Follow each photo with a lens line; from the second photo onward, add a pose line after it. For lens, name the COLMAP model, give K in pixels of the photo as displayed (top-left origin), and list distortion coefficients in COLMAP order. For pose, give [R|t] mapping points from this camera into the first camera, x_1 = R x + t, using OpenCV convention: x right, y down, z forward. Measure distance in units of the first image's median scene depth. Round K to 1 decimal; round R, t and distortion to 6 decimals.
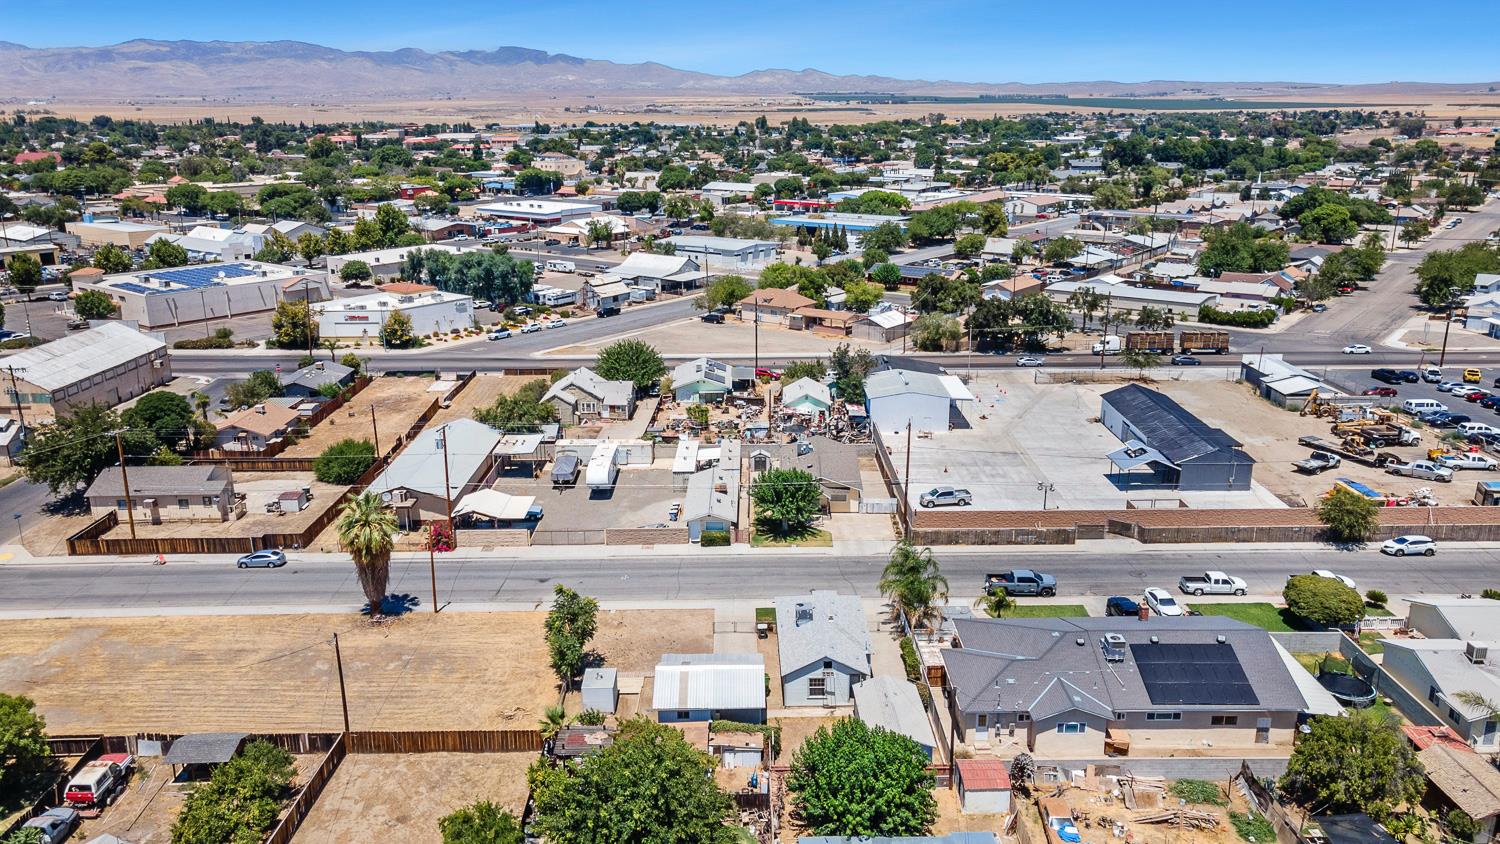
lens RADIAL K [[1114.0, 0, 750.0], [0, 1114.0, 422.0], [0, 0, 1]] dist [0.033710, 0.007431]
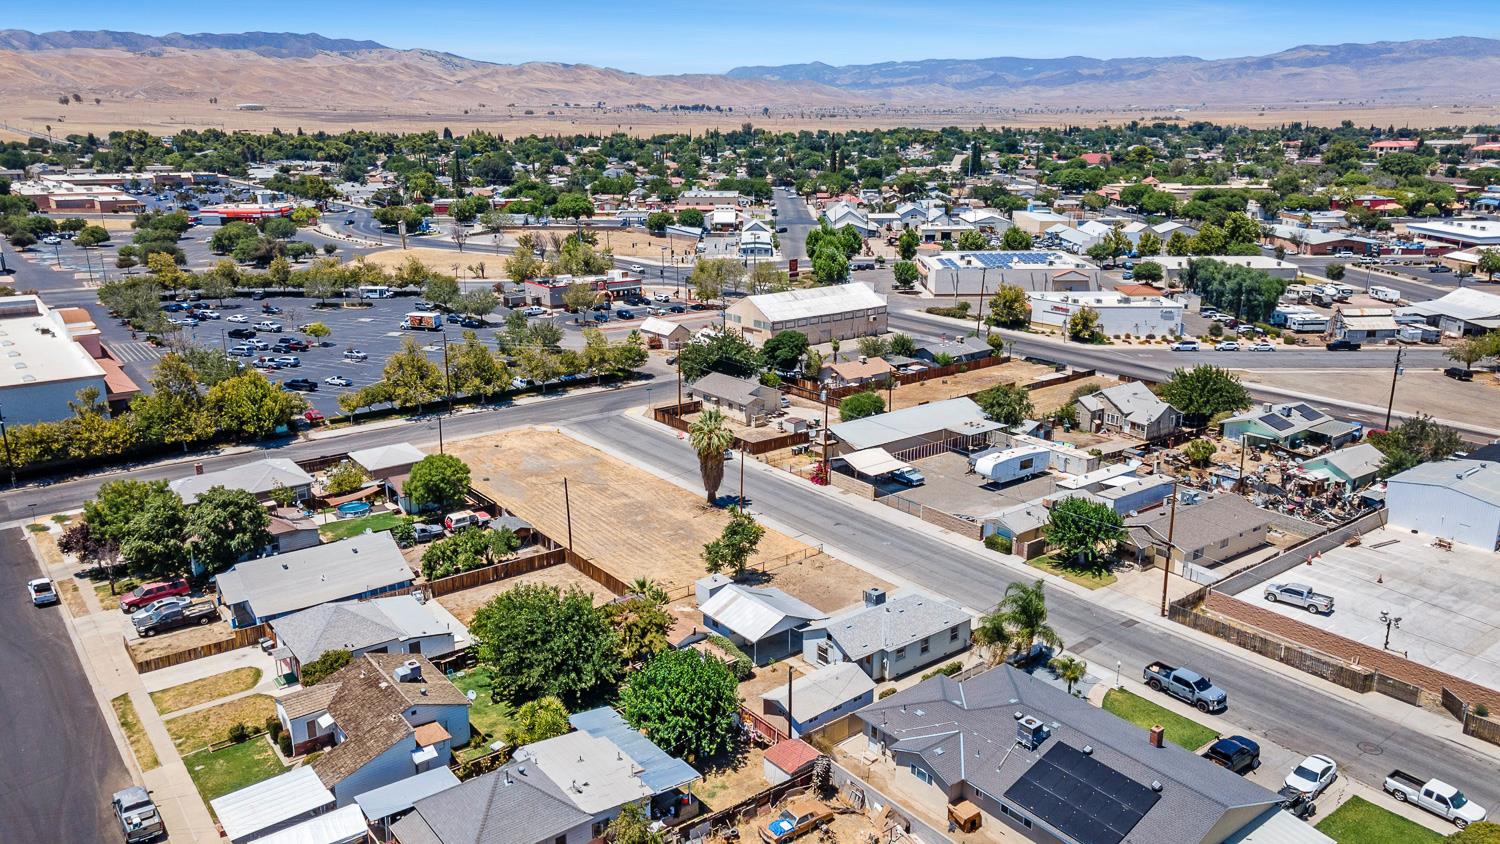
lens RADIAL K [[1095.7, 0, 747.7], [0, 1095.7, 426.3], [0, 0, 1]] dist [0.022121, 0.031292]
pose [[0.606373, 0.224796, -0.762744, 0.521146], [-0.221067, 0.969052, 0.109854, -0.054259], [0.763833, 0.102005, 0.637302, 0.154014]]
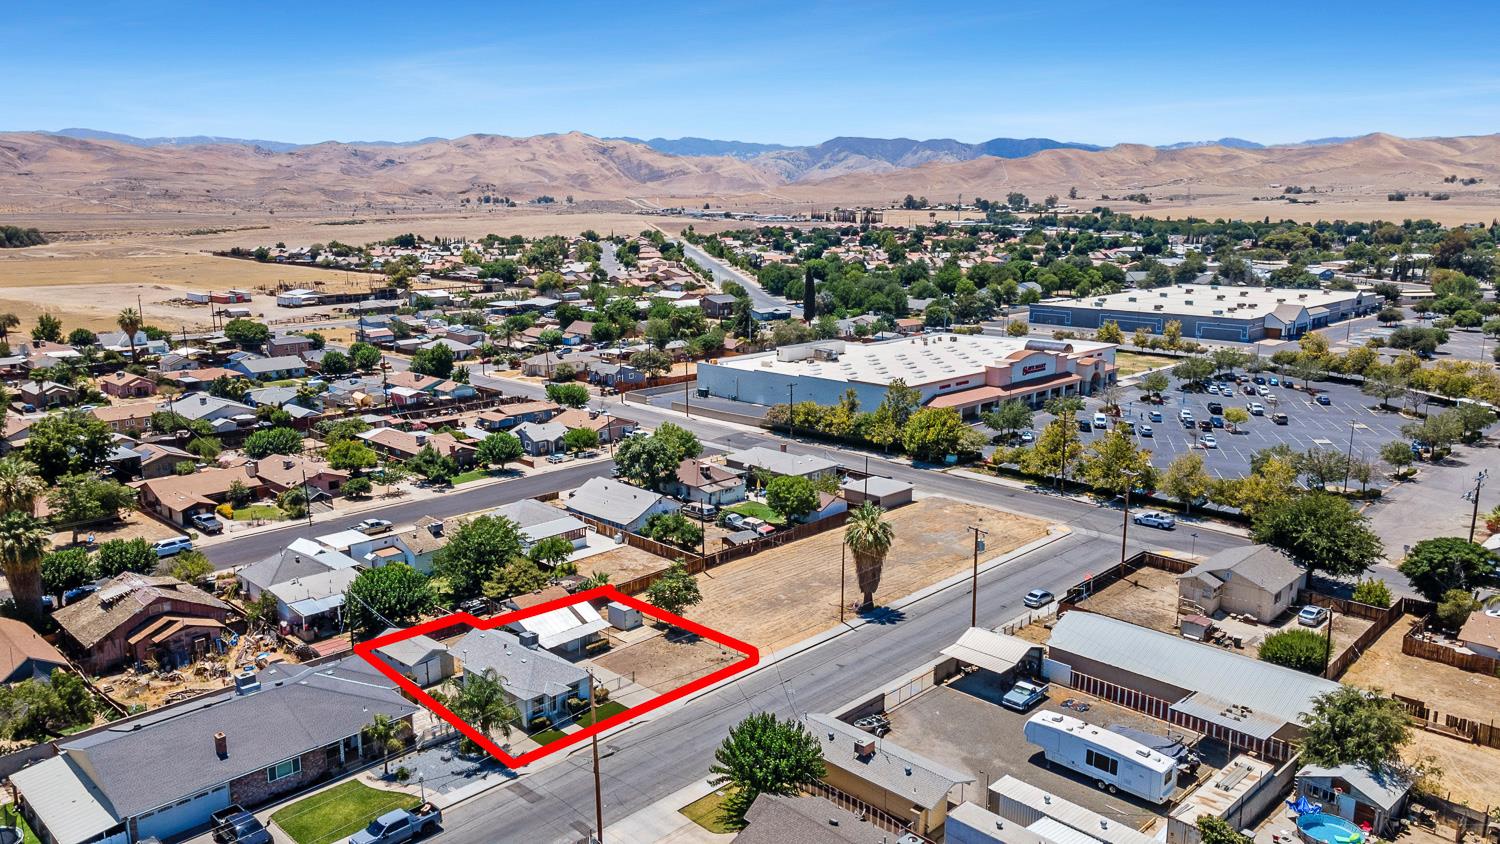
lens RADIAL K [[1095.7, 0, 747.7], [0, 1095.7, 426.3], [0, 0, 1]] dist [0.022121, 0.031292]
pose [[-0.705472, 0.152485, -0.692140, 0.450373], [-0.191593, 0.899189, 0.393384, -0.362440], [0.682350, 0.410131, -0.605137, 1.230294]]
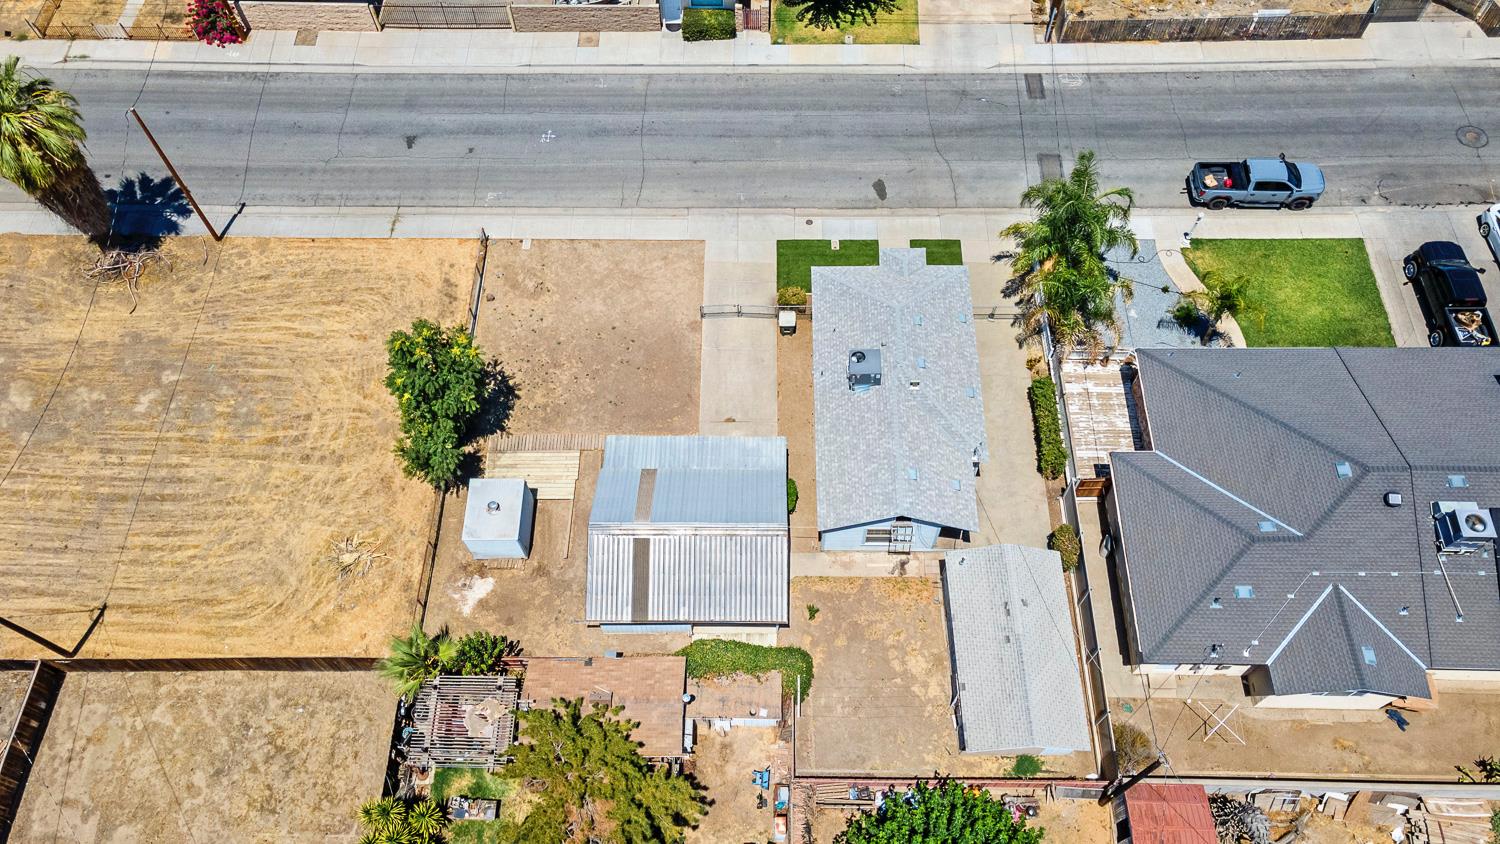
lens RADIAL K [[1086.1, 0, 744.8], [0, 1086.1, 421.2], [0, 0, 1]] dist [0.043237, 0.008660]
pose [[0.999664, 0.018596, -0.018083, 0.000698], [-0.000544, 0.712005, 0.702175, -0.125690], [0.025933, -0.701928, 0.711775, 0.428096]]
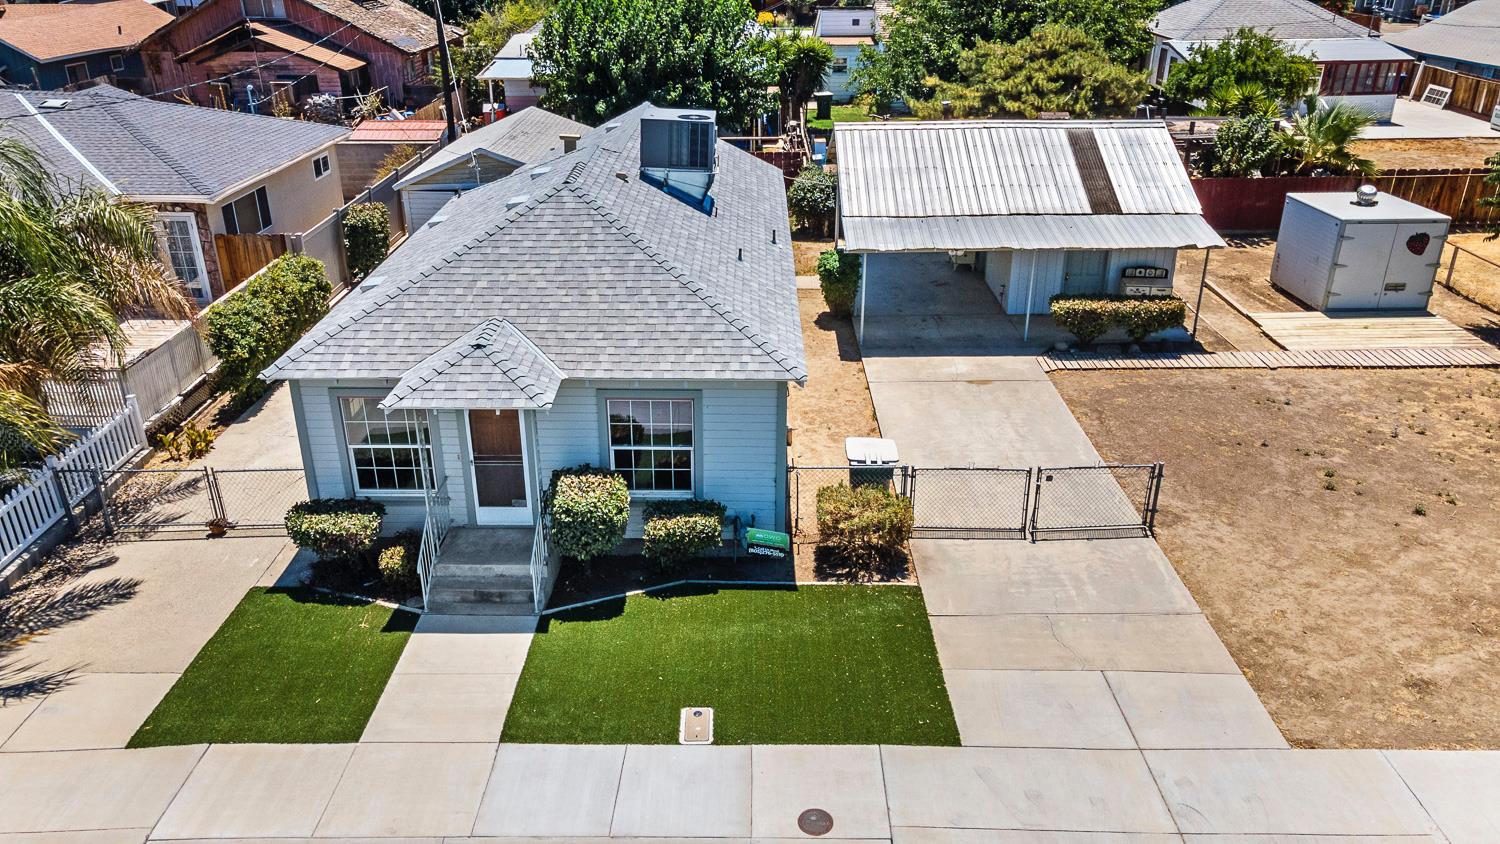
lens RADIAL K [[1095.7, 0, 747.7], [0, 1095.7, 426.3], [0, 0, 1]] dist [0.022121, 0.031292]
pose [[-0.999773, 0.003013, 0.021069, 0.021295], [0.016035, 0.757593, 0.652531, 0.047061], [-0.013995, 0.652721, -0.757469, 0.851619]]
